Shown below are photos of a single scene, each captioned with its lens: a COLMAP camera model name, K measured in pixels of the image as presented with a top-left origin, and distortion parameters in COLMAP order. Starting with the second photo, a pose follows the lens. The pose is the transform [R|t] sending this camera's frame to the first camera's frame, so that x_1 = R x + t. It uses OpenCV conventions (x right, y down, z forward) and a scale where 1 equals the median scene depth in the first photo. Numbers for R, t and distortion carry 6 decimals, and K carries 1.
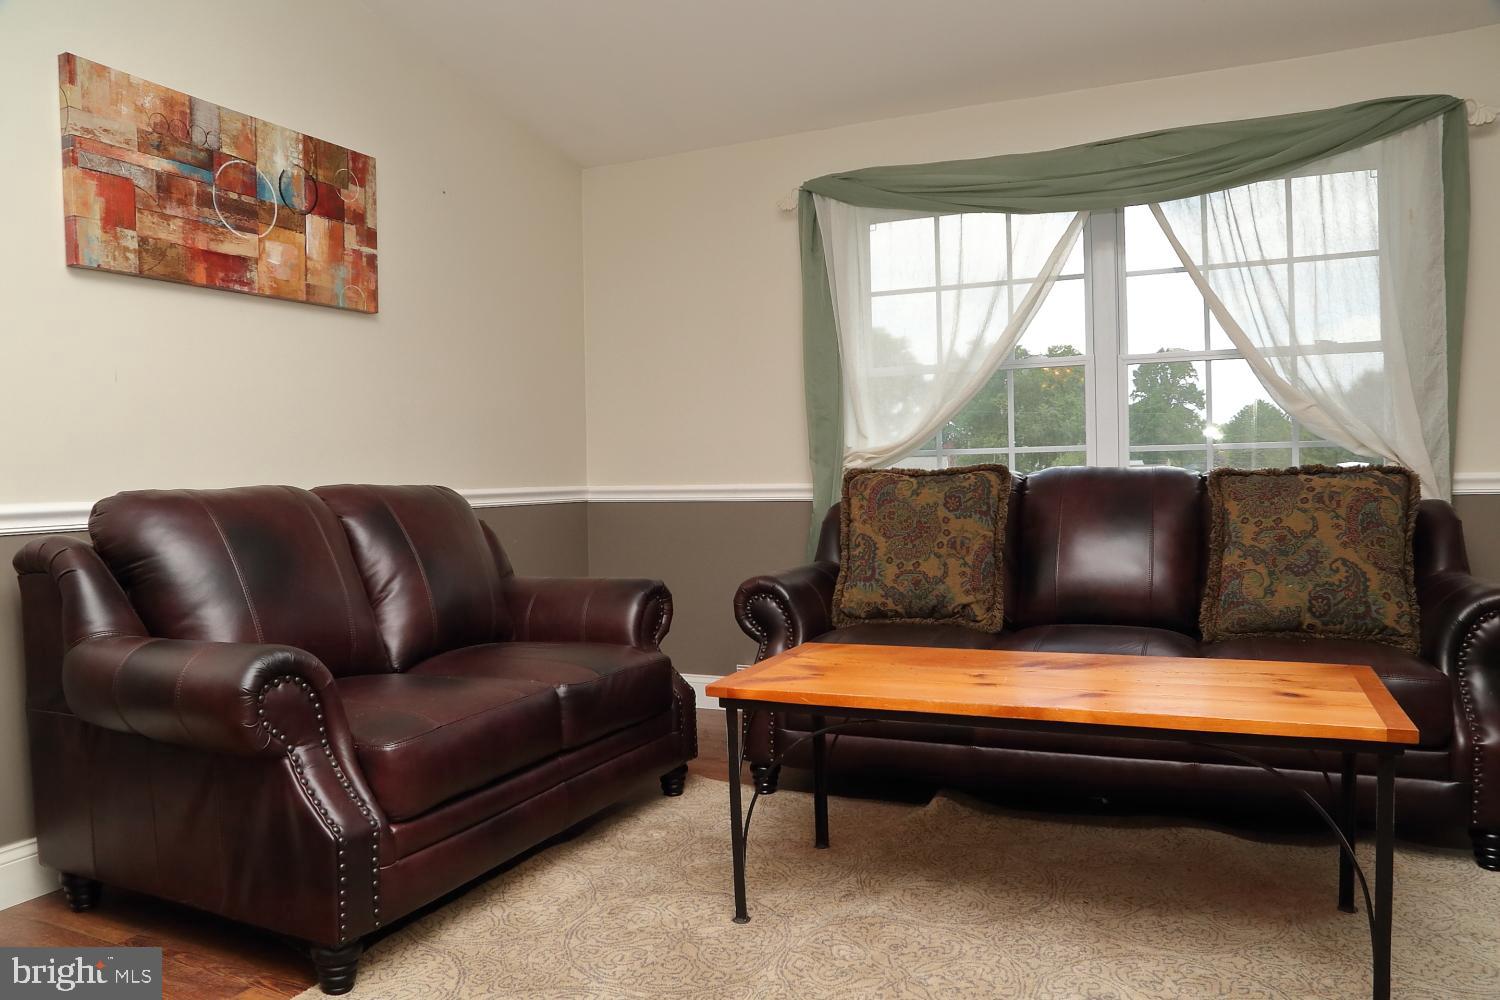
lens RADIAL K [[1055.3, 0, 764.0], [0, 1055.3, 506.0], [0, 0, 1]] dist [-0.077894, 0.027809]
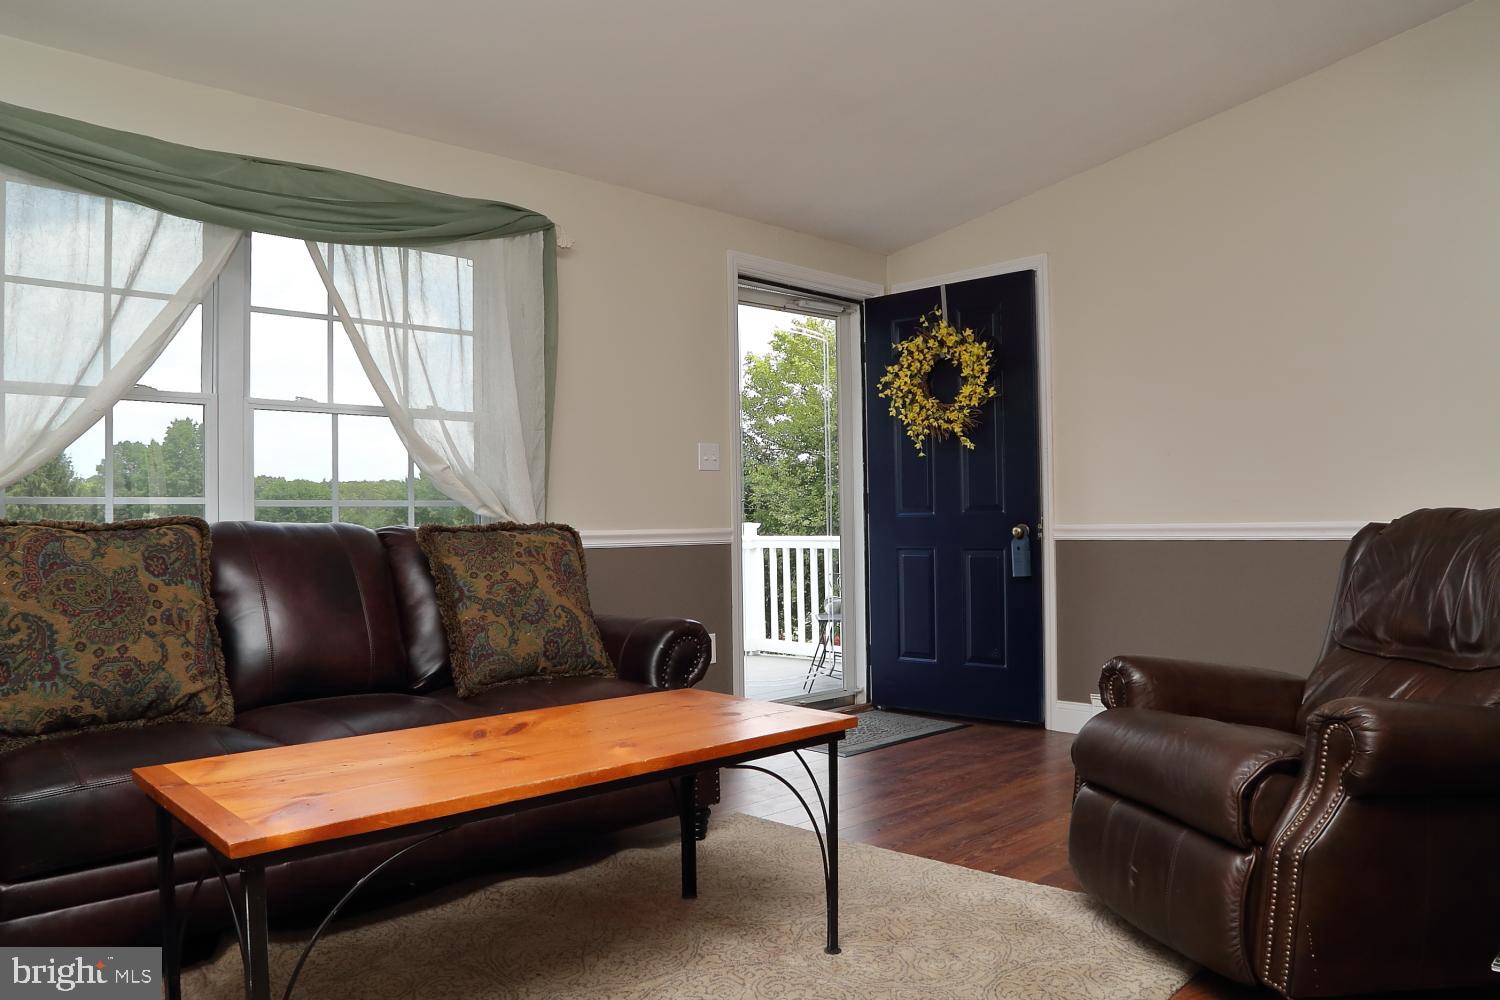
lens RADIAL K [[1055.3, 0, 758.0], [0, 1055.3, 506.0], [0, 0, 1]] dist [-0.077894, 0.027809]
pose [[0.369433, 0.025706, 0.928902, -0.372136], [0.019833, 0.999172, -0.035538, -0.011336], [-0.929046, 0.031552, 0.368617, 0.311473]]
